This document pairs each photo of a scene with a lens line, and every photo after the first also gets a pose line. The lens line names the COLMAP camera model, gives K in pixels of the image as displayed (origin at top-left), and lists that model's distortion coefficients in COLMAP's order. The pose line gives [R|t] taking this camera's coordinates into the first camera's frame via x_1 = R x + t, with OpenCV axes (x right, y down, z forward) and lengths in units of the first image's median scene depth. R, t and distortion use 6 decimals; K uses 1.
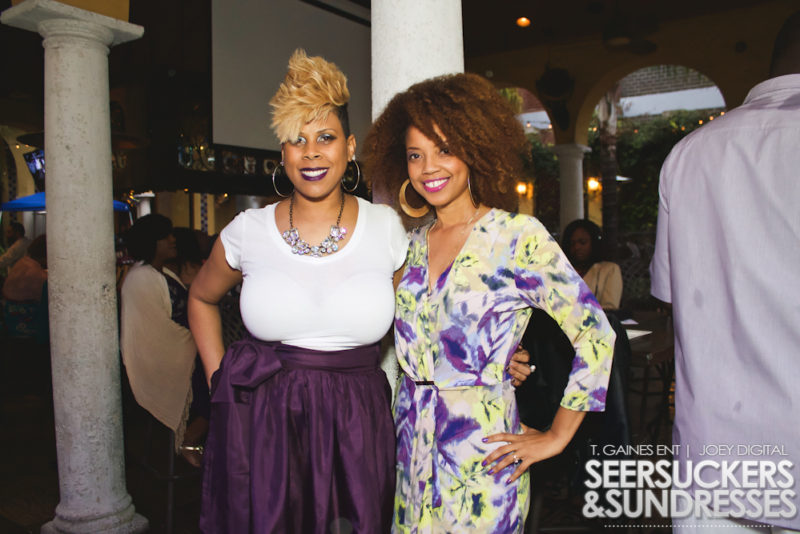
lens RADIAL K [[674.0, 0, 400.0], [0, 674.0, 267.0], [0, 0, 1]] dist [-0.084960, 0.004756]
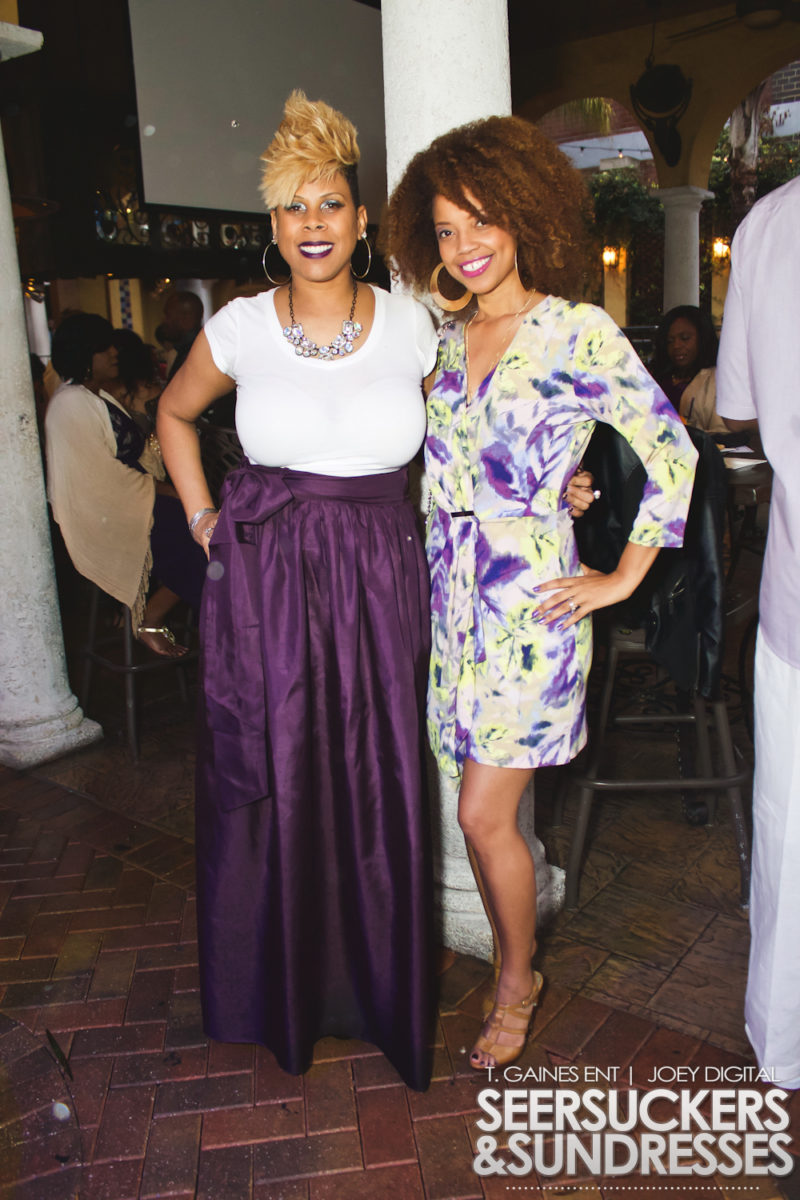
lens RADIAL K [[1011.0, 0, 400.0], [0, 1011.0, 600.0], [0, 0, 1]] dist [-0.084960, 0.004756]
pose [[0.999554, -0.016440, -0.024948, -0.011434], [0.021305, 0.977596, 0.209410, 0.013262], [0.020947, -0.209848, 0.977510, -0.235328]]
